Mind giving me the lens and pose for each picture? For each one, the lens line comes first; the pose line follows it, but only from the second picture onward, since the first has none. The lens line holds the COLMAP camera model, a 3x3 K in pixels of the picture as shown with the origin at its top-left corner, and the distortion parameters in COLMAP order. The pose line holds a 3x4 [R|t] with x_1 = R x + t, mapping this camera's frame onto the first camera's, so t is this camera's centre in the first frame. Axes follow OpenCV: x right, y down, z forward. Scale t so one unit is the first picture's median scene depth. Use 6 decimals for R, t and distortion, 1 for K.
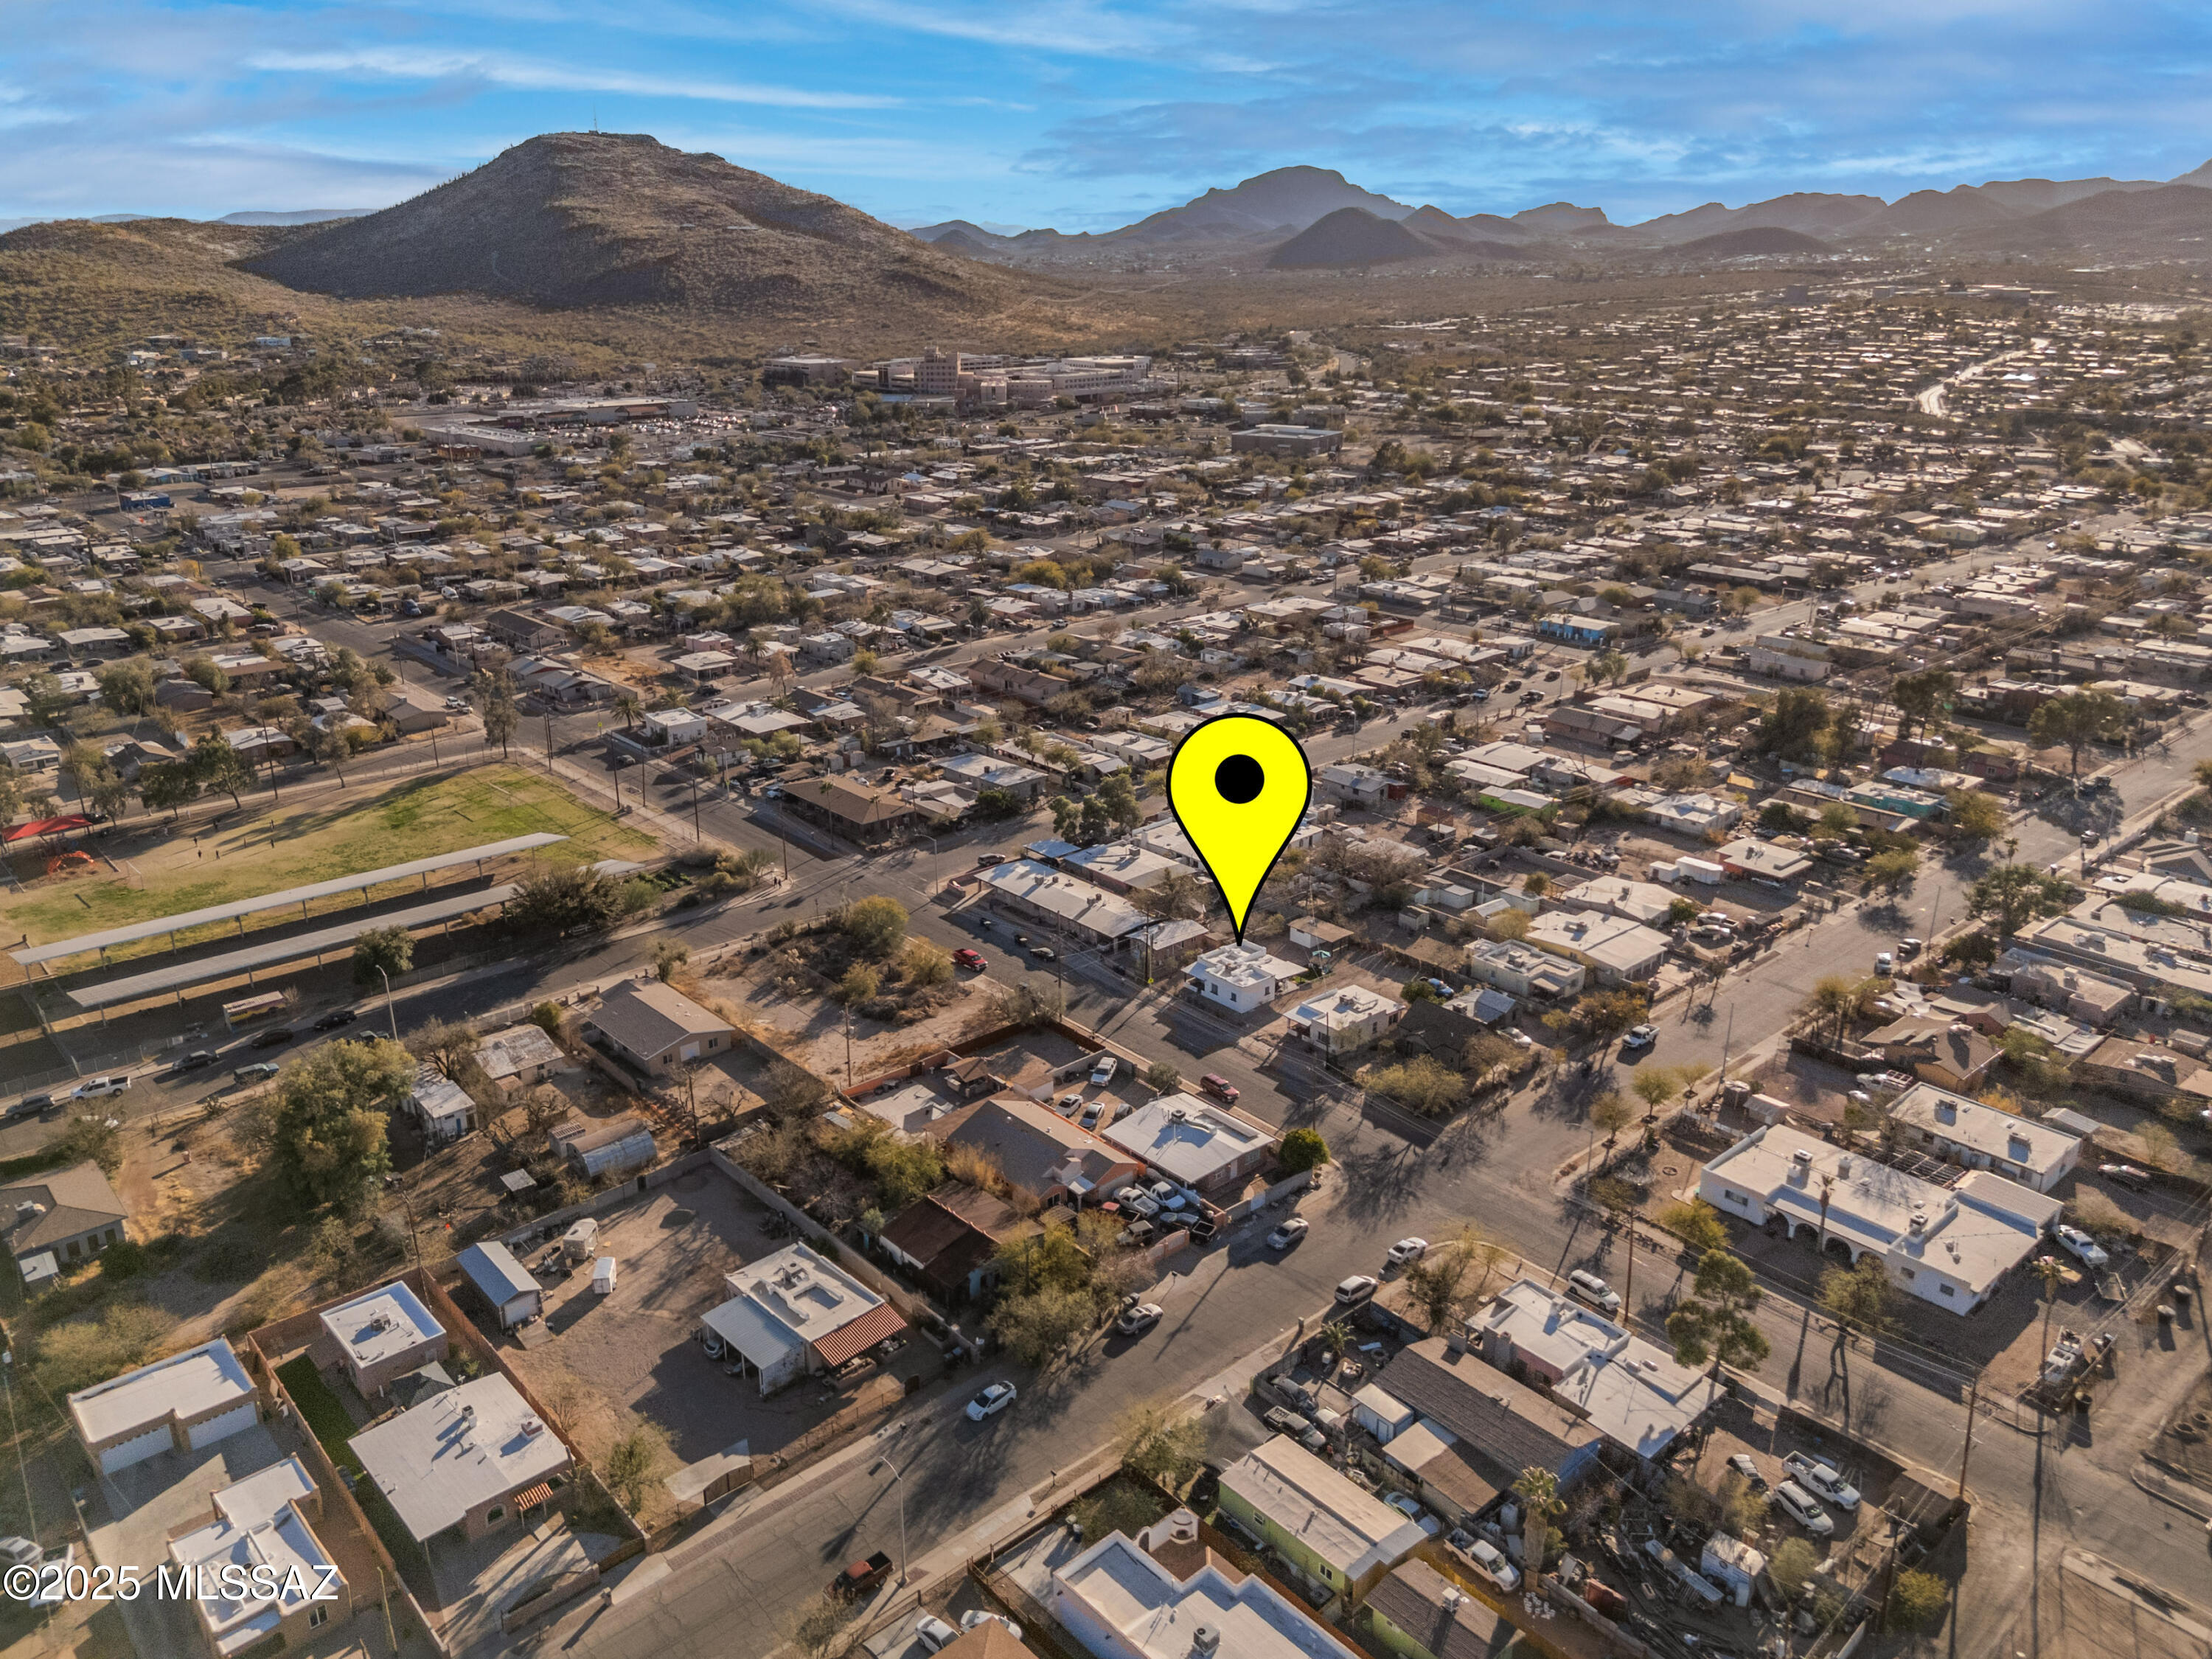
lens RADIAL K [[1579.9, 0, 1104.1], [0, 1579.9, 830.4], [0, 0, 1]] dist [0.004974, -0.003498]
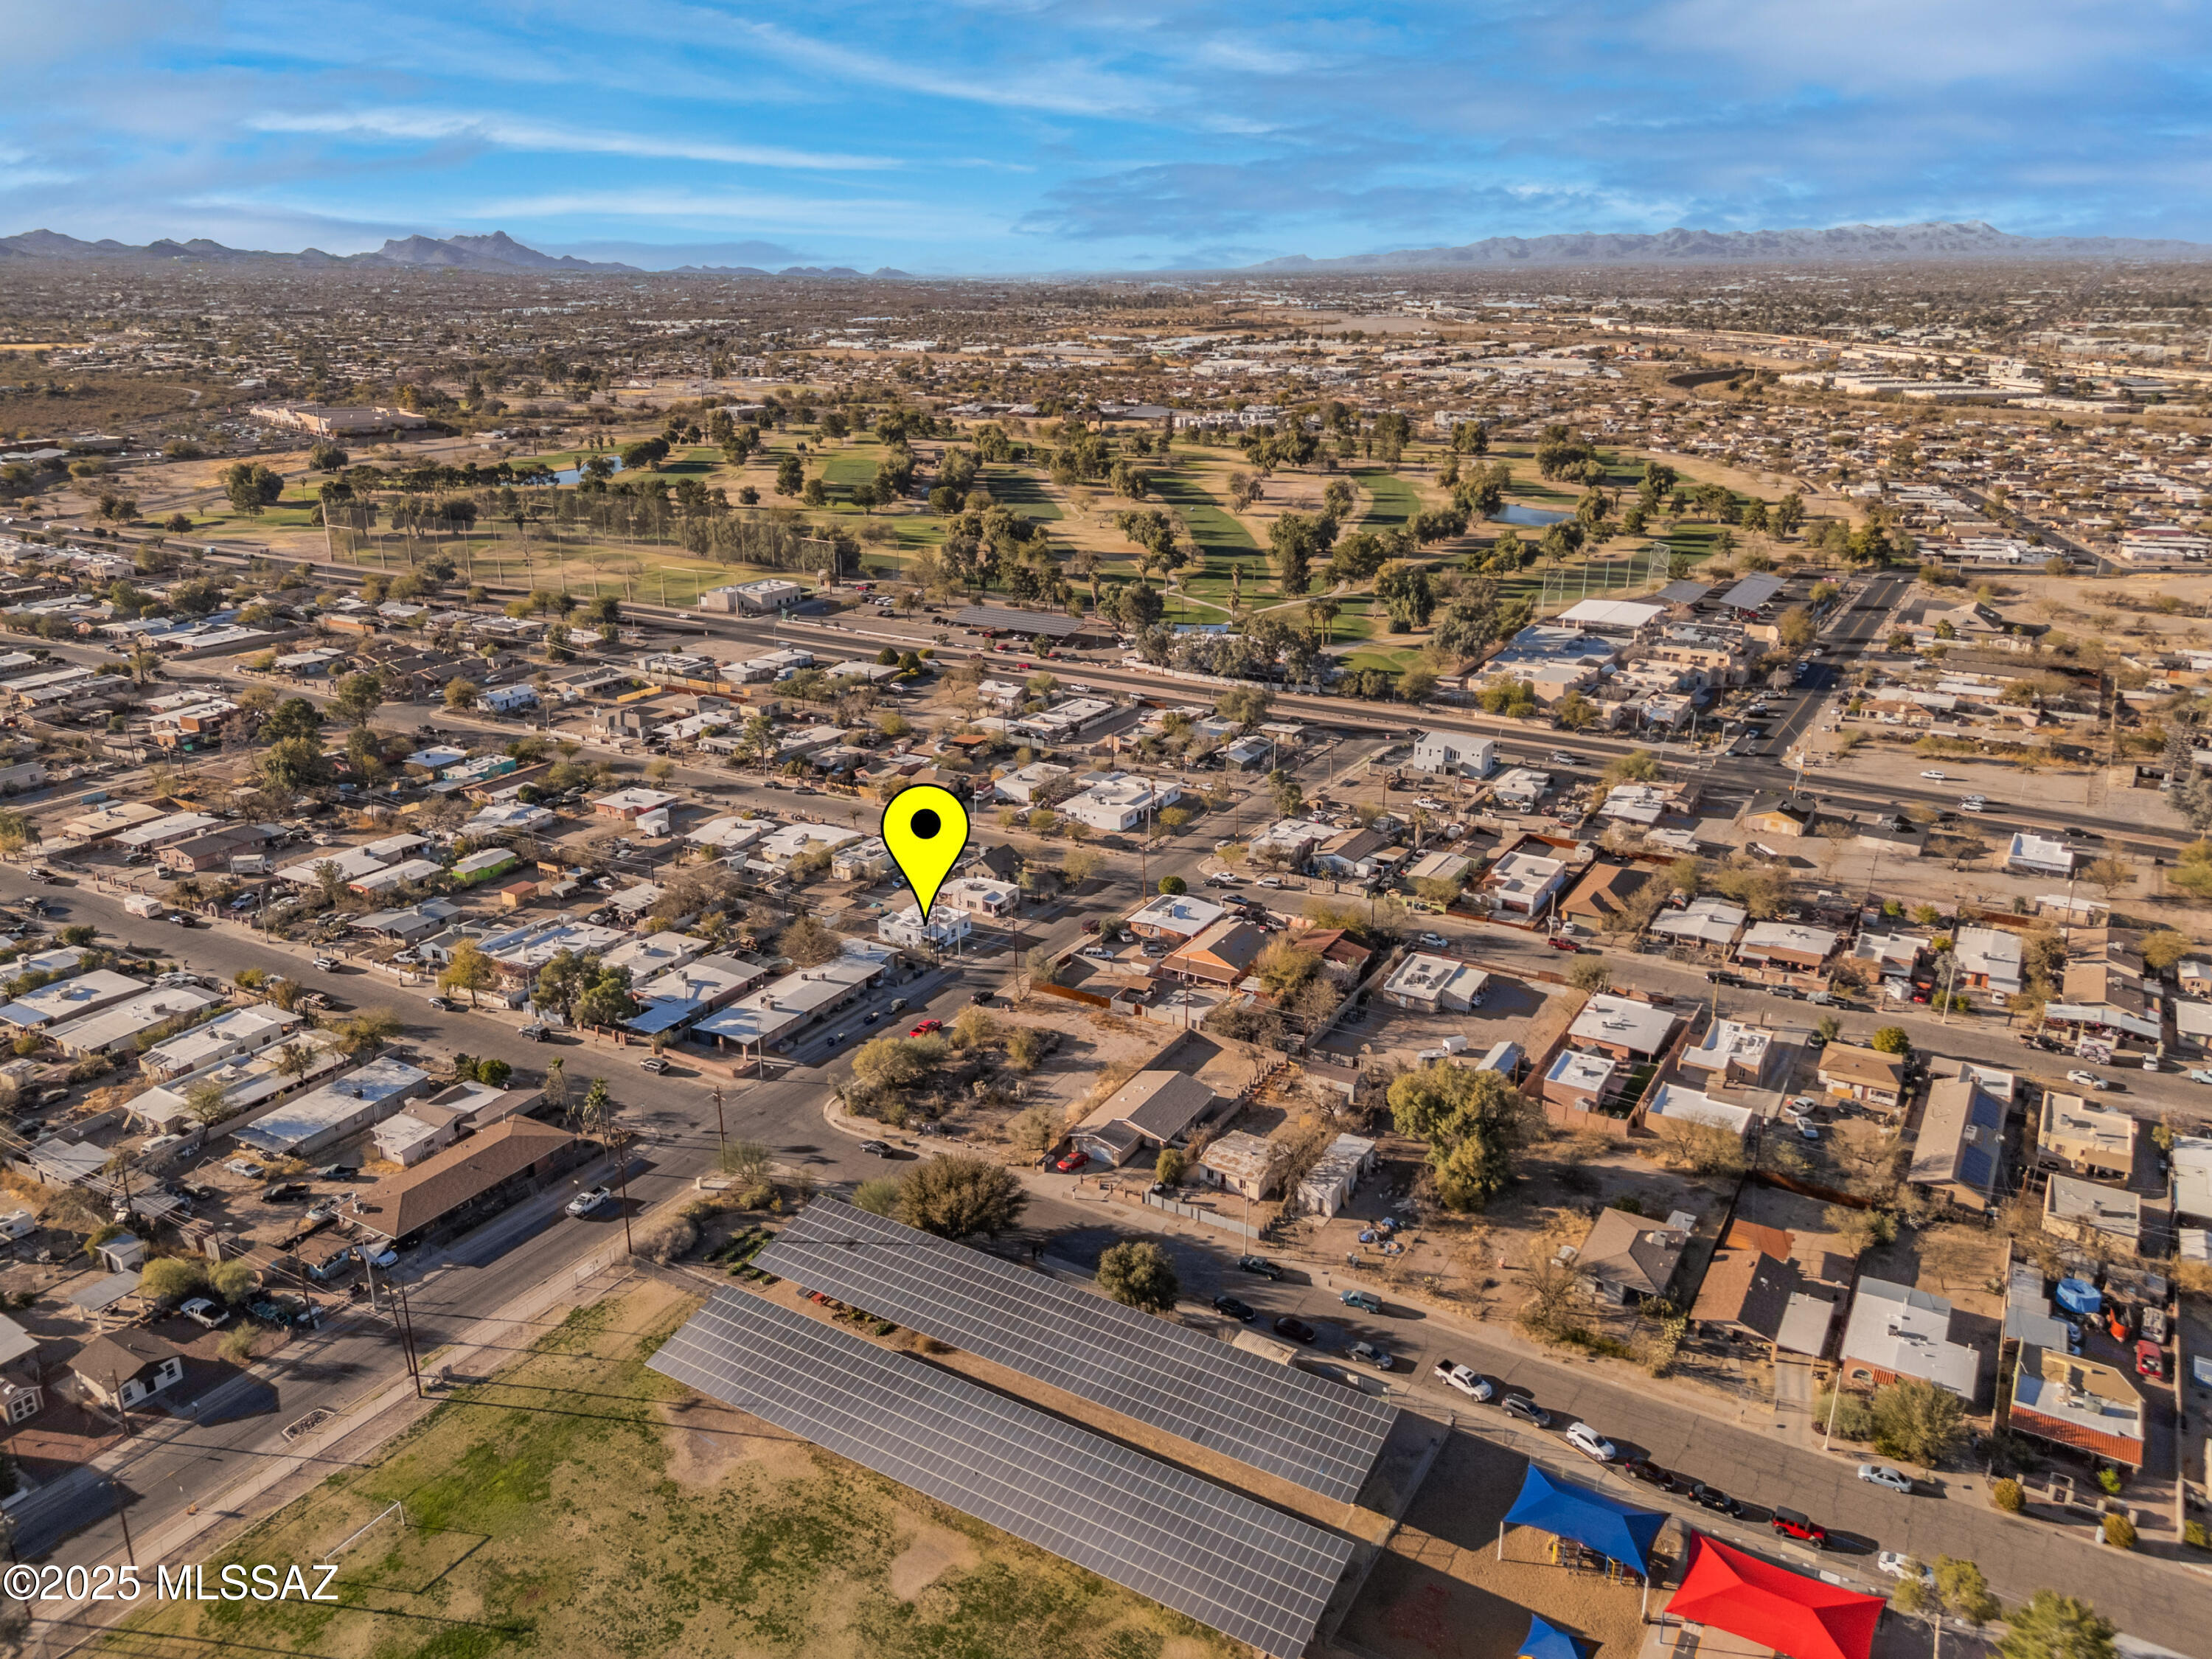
lens RADIAL K [[1579.9, 0, 1103.5], [0, 1579.9, 829.4], [0, 0, 1]] dist [0.004974, -0.003498]
pose [[-0.293934, -0.315801, 0.902149, -0.942399], [0.319845, 0.856933, 0.404184, -0.387872], [-0.900723, 0.407351, -0.150874, 0.892209]]
